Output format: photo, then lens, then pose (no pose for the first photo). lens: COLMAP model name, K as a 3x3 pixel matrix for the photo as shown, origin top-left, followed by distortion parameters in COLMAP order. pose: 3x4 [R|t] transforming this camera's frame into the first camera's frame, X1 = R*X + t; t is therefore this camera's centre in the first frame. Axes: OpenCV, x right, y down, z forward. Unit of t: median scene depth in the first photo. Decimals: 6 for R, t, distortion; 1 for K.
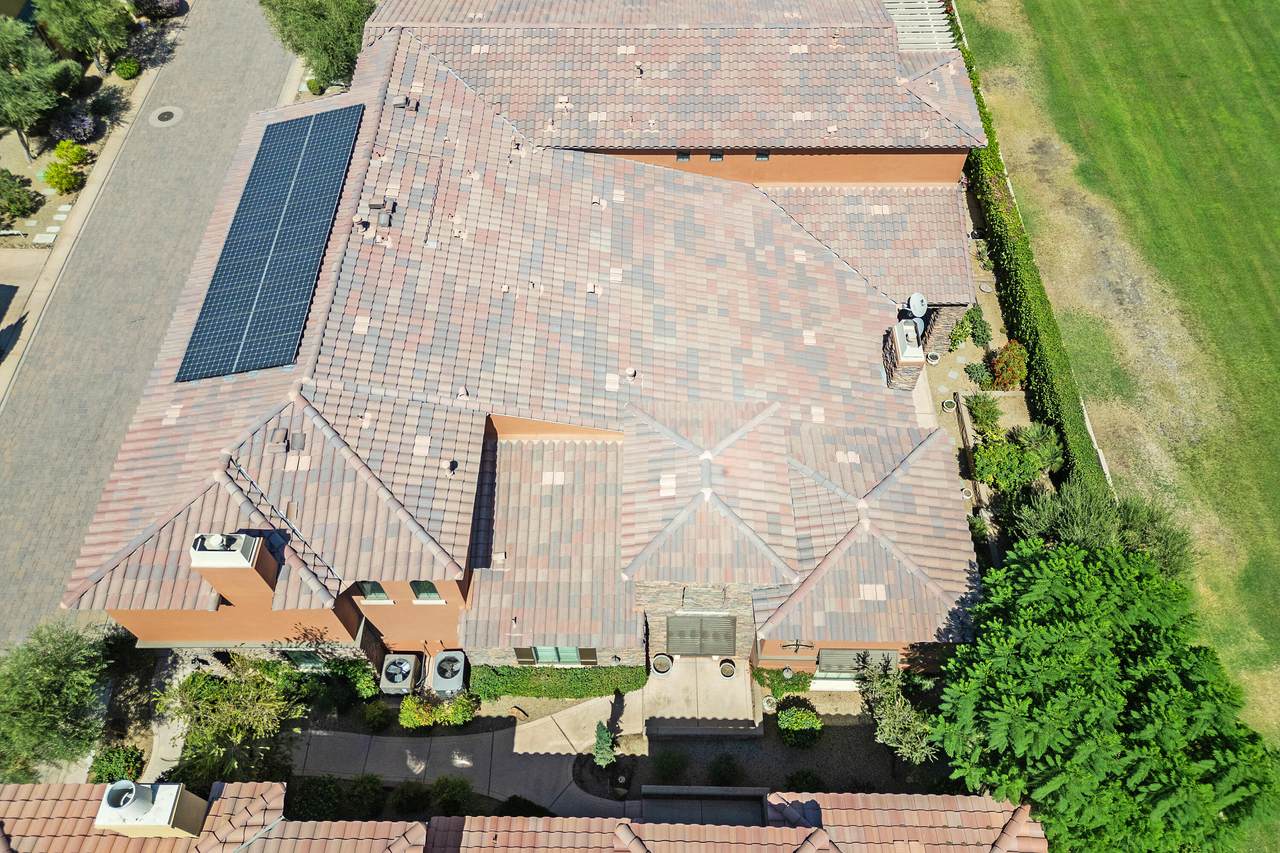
lens RADIAL K [[866.2, 0, 640.0], [0, 866.2, 426.5], [0, 0, 1]] dist [0.077442, -0.066710]
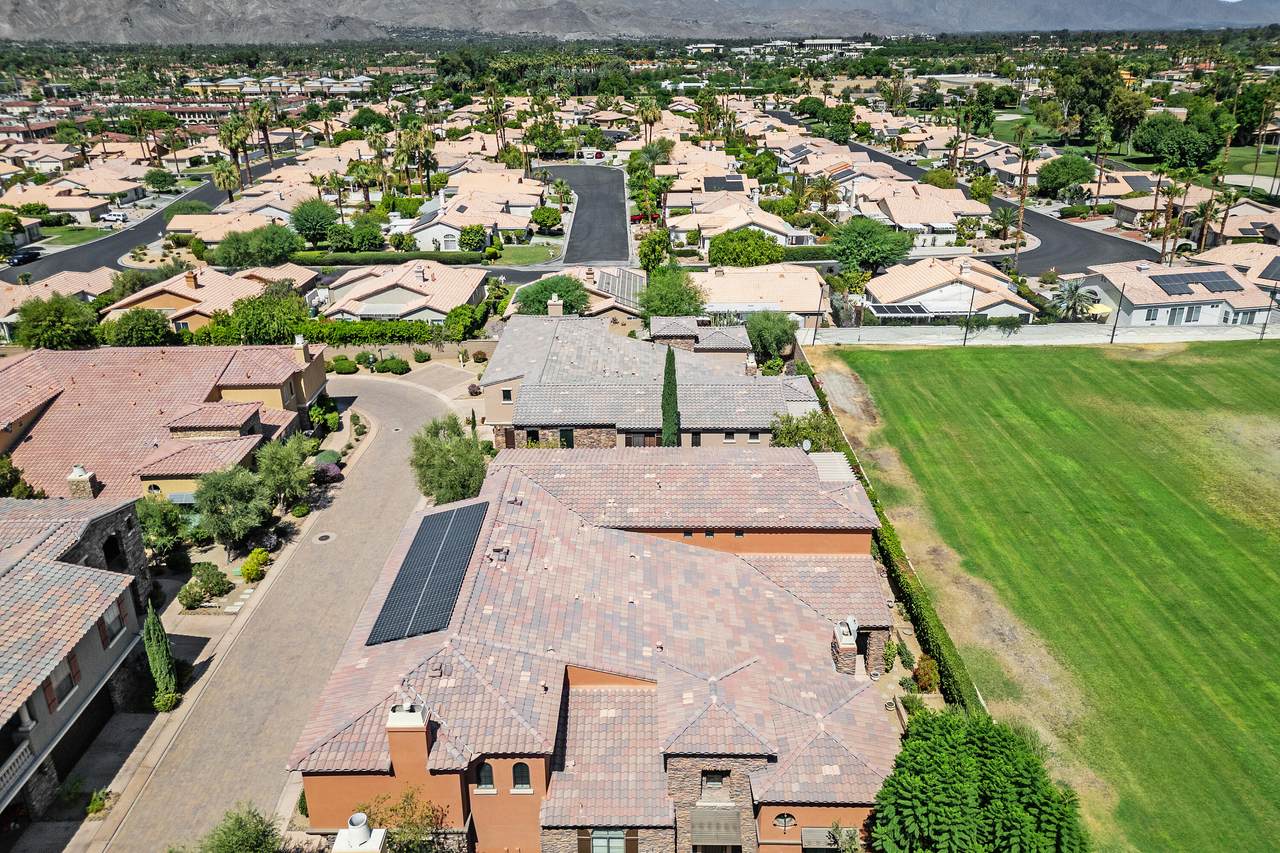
lens RADIAL K [[866.2, 0, 640.0], [0, 866.2, 426.5], [0, 0, 1]] dist [0.077442, -0.066710]
pose [[0.999988, -0.000984, 0.004890, -0.043360], [0.003483, 0.839630, -0.543147, 0.369164], [-0.003572, 0.543158, 0.839623, -0.397491]]
